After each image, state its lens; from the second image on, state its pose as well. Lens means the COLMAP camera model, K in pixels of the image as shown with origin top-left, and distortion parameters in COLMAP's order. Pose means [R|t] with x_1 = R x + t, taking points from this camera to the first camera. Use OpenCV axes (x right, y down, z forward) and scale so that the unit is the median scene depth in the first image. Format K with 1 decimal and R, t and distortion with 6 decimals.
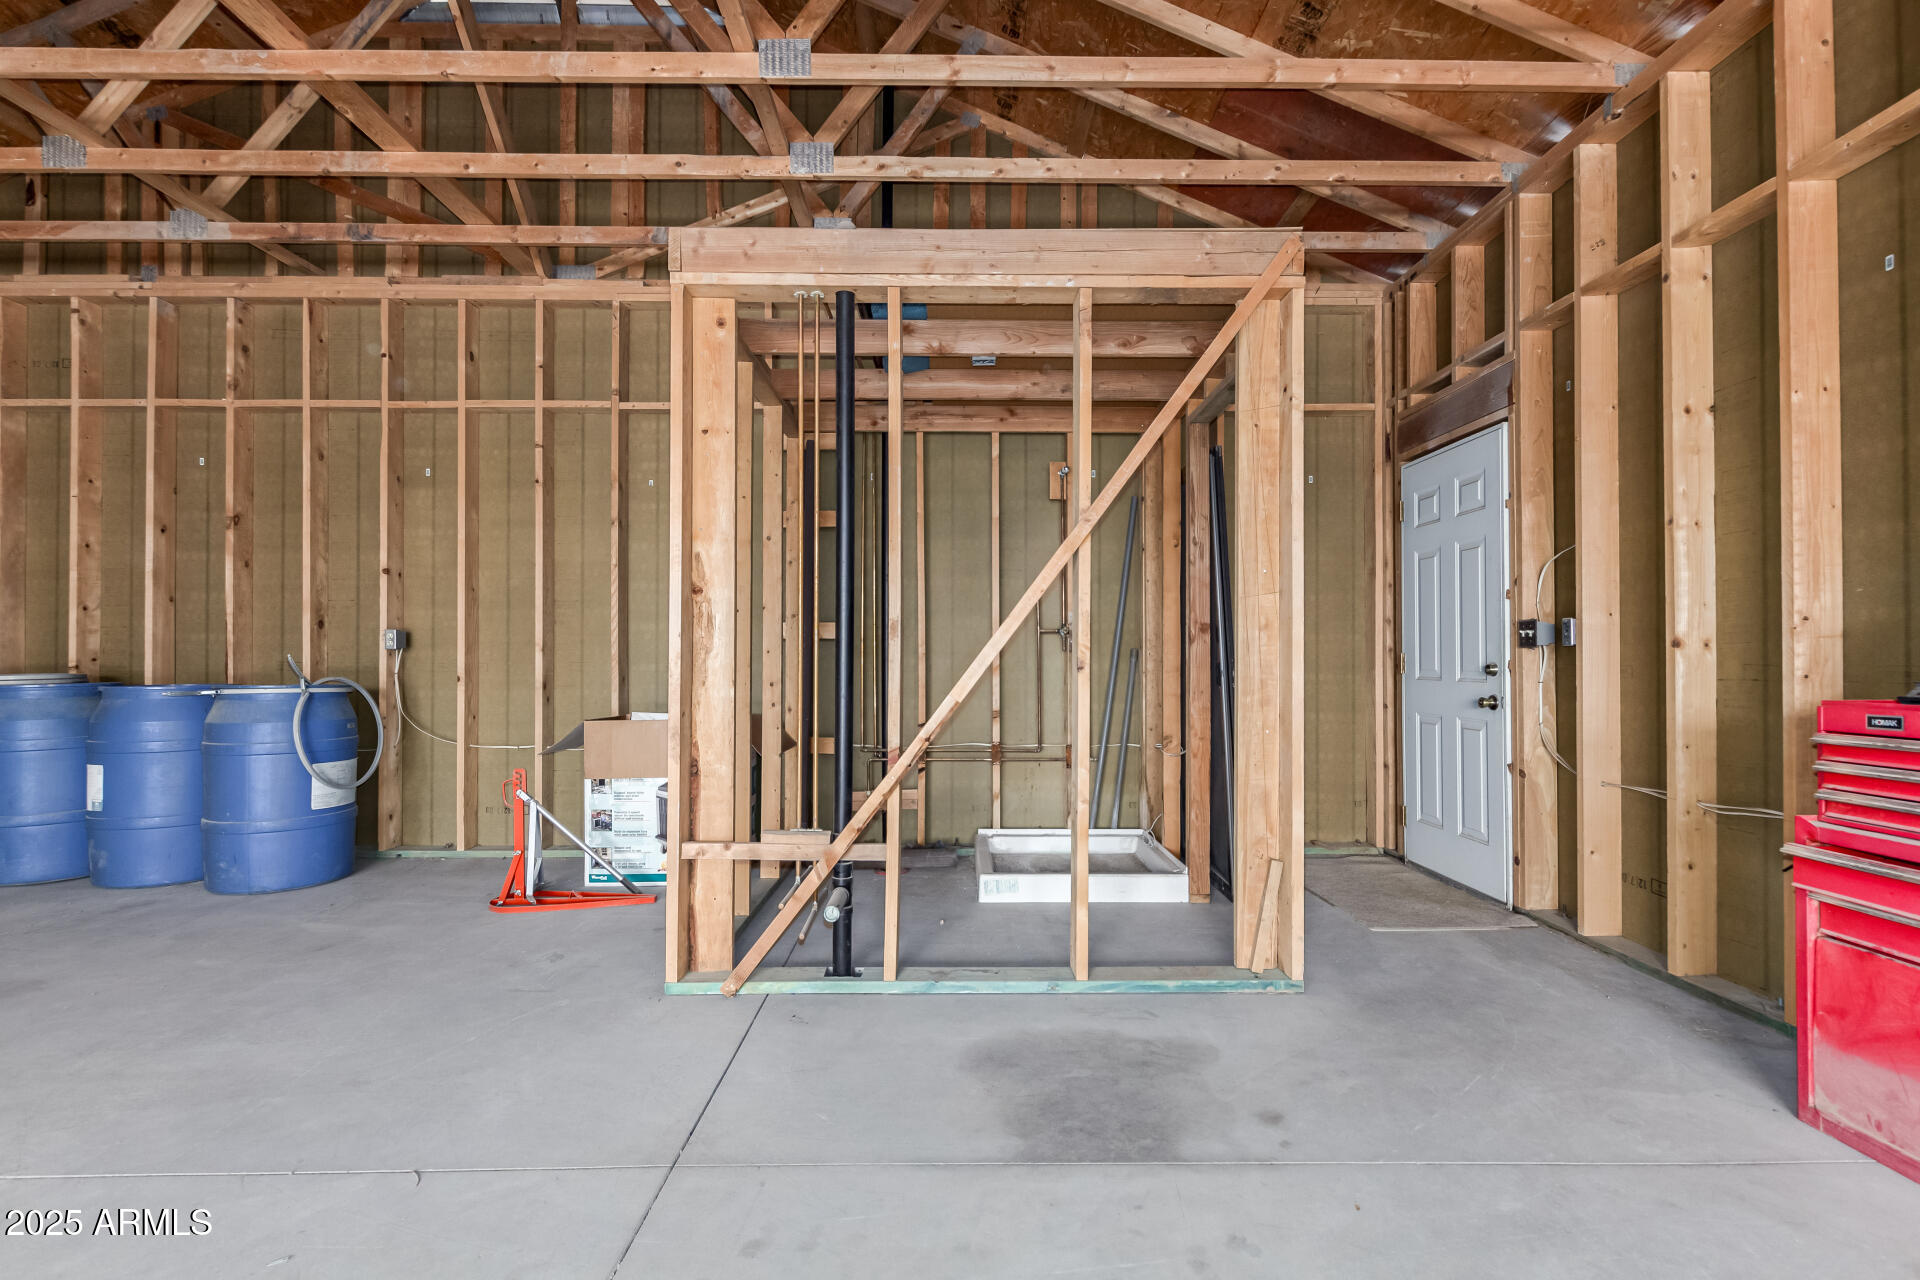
lens RADIAL K [[879.3, 0, 959.0], [0, 879.3, 653.3], [0, 0, 1]] dist [0.001906, 0.000332]
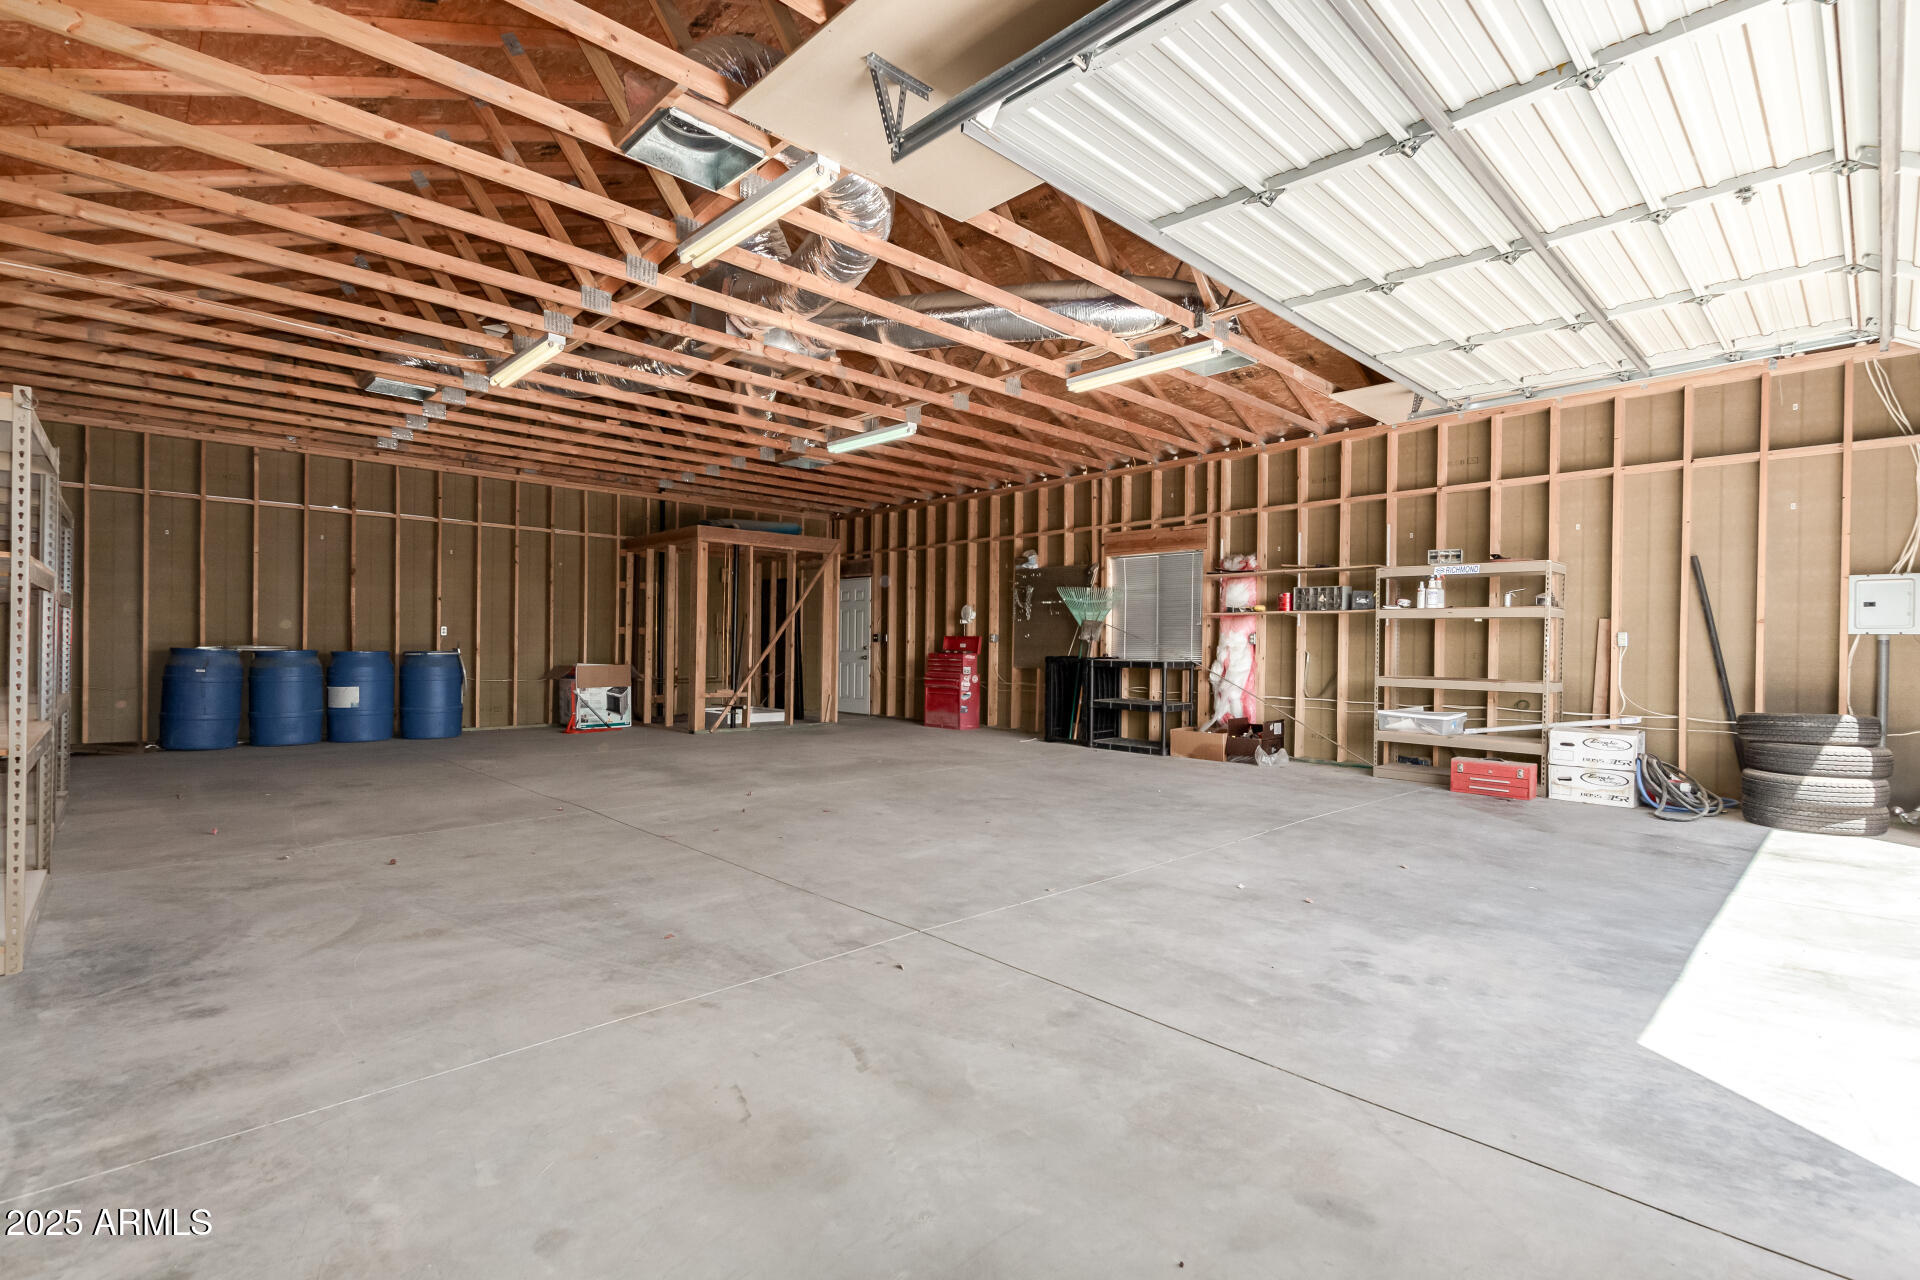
lens RADIAL K [[889.9, 0, 963.0], [0, 889.9, 644.9], [0, 0, 1]] dist [-0.000934, -0.001695]
pose [[0.727115, 0.007423, 0.686475, -1.680911], [-0.015922, 0.999855, 0.006052, -0.021808], [-0.686331, -0.015331, 0.727128, -2.000077]]
